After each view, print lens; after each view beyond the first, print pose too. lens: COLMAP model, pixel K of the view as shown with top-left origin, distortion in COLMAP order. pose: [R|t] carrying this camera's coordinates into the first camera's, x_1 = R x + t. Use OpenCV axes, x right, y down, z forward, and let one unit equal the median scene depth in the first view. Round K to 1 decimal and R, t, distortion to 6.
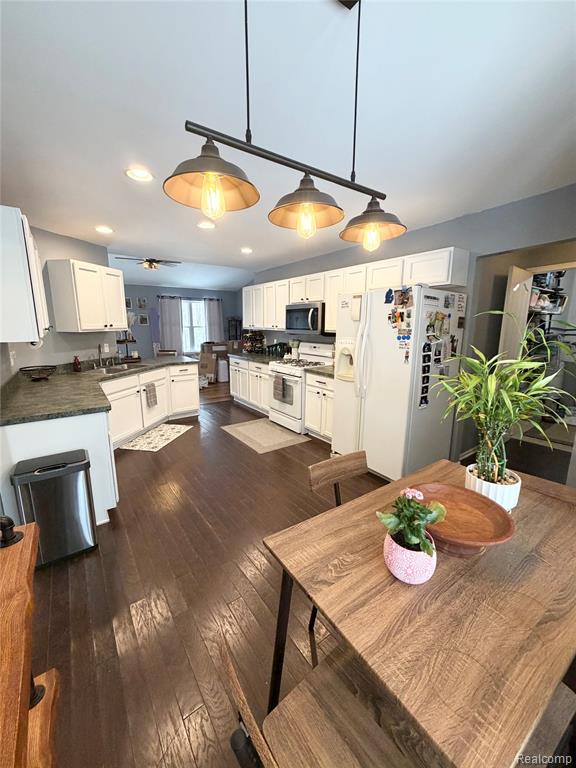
lens RADIAL K [[309.0, 0, 288.0], [0, 309.0, 384.0], [0, 0, 1]] dist [0.000799, 0.000101]
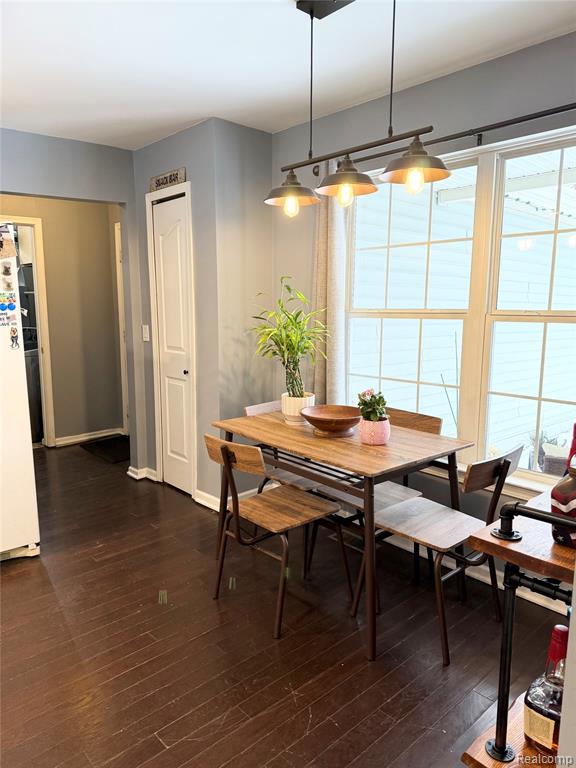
lens RADIAL K [[533.2, 0, 288.0], [0, 533.2, 384.0], [0, 0, 1]] dist [0.145519, -0.225414]
pose [[-0.126499, -0.168287, 0.977588, -1.798060], [0.188001, 0.963576, 0.190202, -0.236561], [-0.973988, 0.207848, -0.090253, 1.319265]]
